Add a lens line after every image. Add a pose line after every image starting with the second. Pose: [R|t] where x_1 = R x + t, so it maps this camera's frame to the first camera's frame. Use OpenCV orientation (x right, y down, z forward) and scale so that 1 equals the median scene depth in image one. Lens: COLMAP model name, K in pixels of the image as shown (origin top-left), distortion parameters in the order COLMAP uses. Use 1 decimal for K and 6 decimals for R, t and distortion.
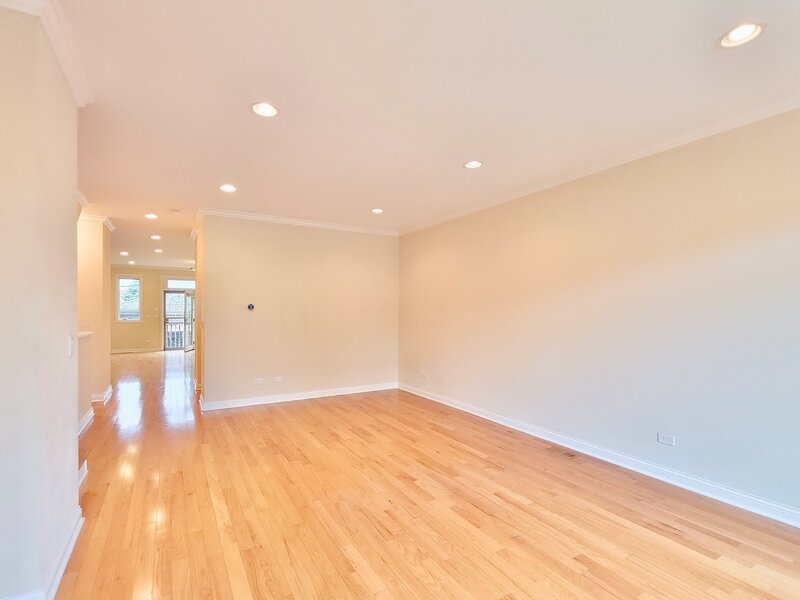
lens RADIAL K [[358.5, 0, 400.0], [0, 358.5, 300.0], [0, 0, 1]] dist [0.001819, 0.000416]
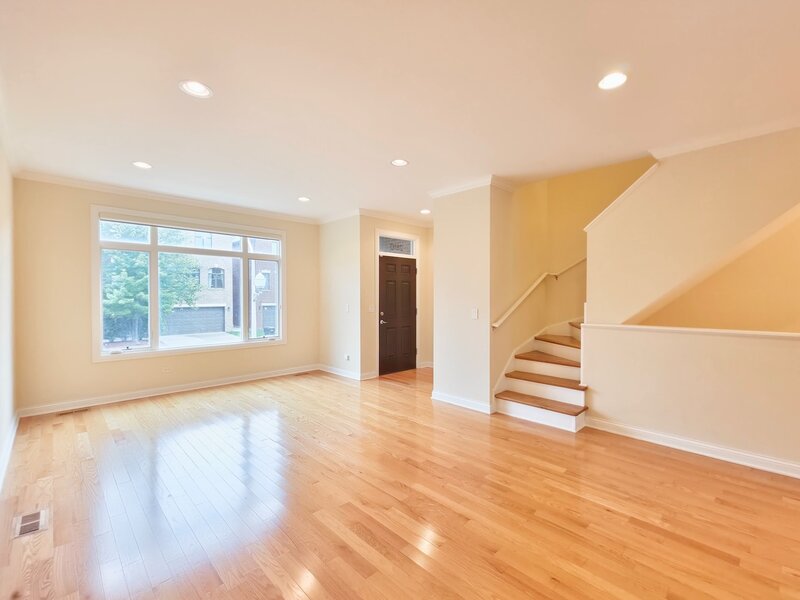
lens RADIAL K [[358.5, 0, 400.0], [0, 358.5, 300.0], [0, 0, 1]] dist [0.001819, 0.000416]
pose [[-0.973362, 0.034211, -0.226708, -0.037906], [0.037338, 0.999257, -0.009519, 0.035790], [0.226214, -0.017730, -0.973916, 1.726792]]
